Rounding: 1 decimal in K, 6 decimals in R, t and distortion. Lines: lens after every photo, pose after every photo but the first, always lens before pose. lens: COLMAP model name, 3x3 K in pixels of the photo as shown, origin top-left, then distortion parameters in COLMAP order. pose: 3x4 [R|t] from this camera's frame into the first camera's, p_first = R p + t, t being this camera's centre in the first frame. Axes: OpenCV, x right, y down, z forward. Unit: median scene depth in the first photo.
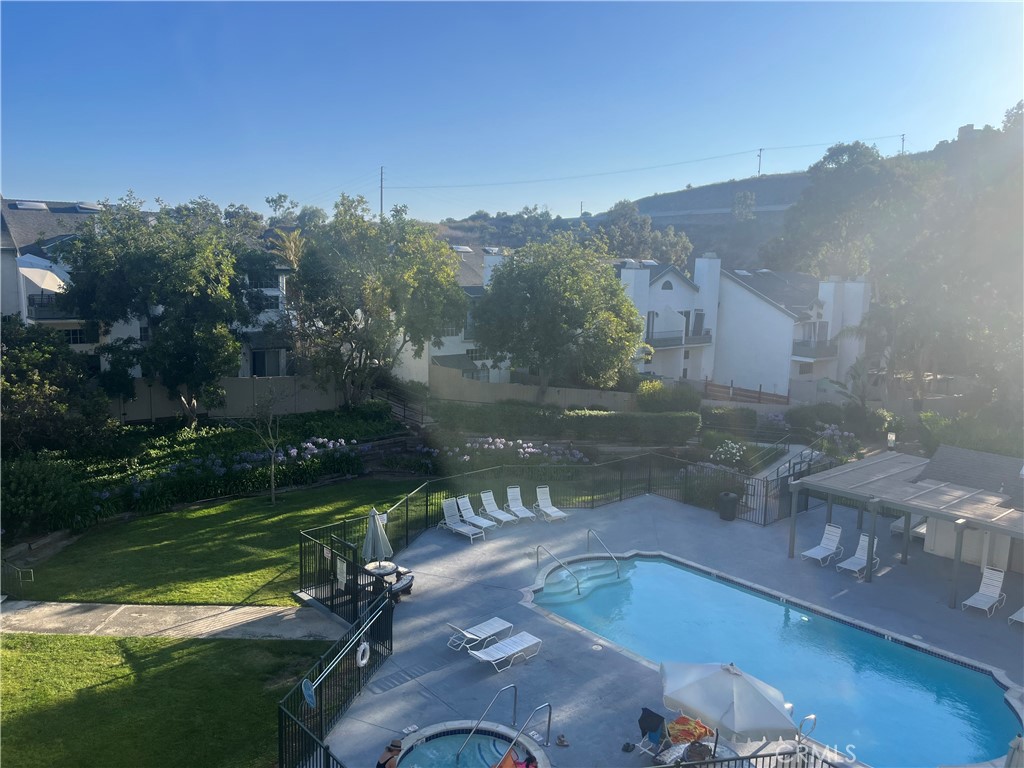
lens RADIAL K [[773.4, 0, 504.5], [0, 773.4, 383.6], [0, 0, 1]] dist [0.058518, -0.083867]
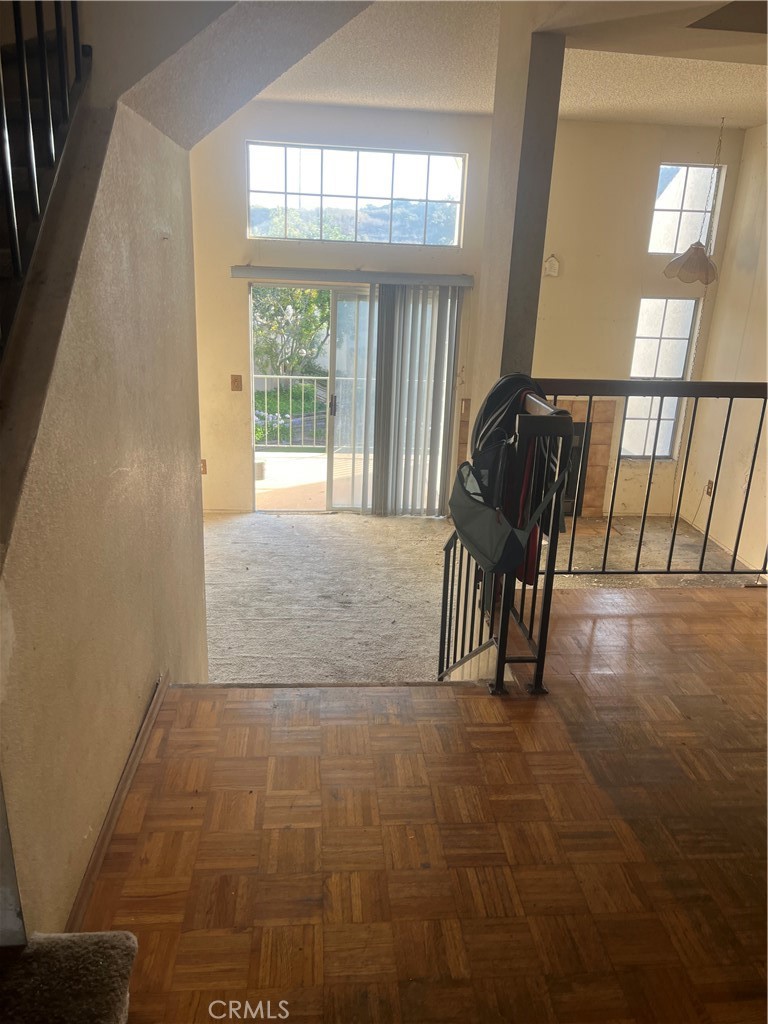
lens RADIAL K [[773.4, 0, 384.2], [0, 773.4, 515.4], [0, 0, 1]] dist [0.058518, -0.083867]
pose [[0.998496, 0.034880, -0.042298, 0.021177], [-0.027090, 0.984642, 0.172470, 0.012789], [0.047664, -0.171064, 0.984106, -0.254766]]
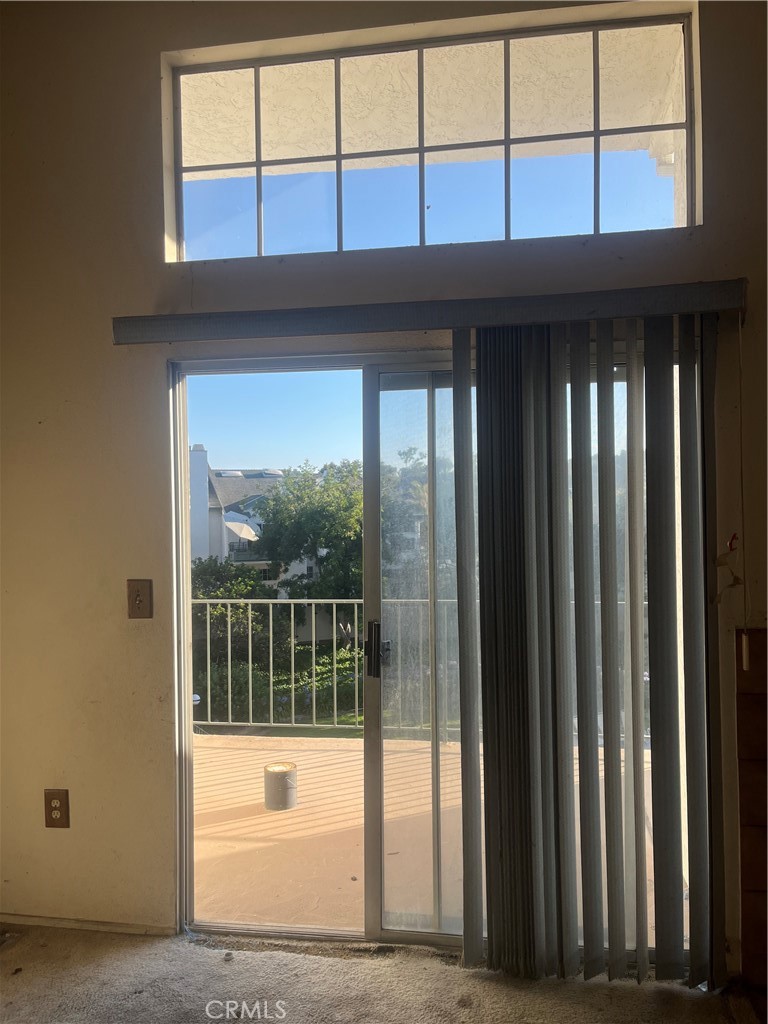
lens RADIAL K [[773.4, 0, 384.3], [0, 773.4, 518.1], [0, 0, 1]] dist [0.058518, -0.083867]
pose [[0.952271, -0.033779, -0.303378, 0.023001], [-0.007789, 0.990846, -0.134774, 0.016959], [0.305154, 0.130704, 0.943291, -0.134975]]
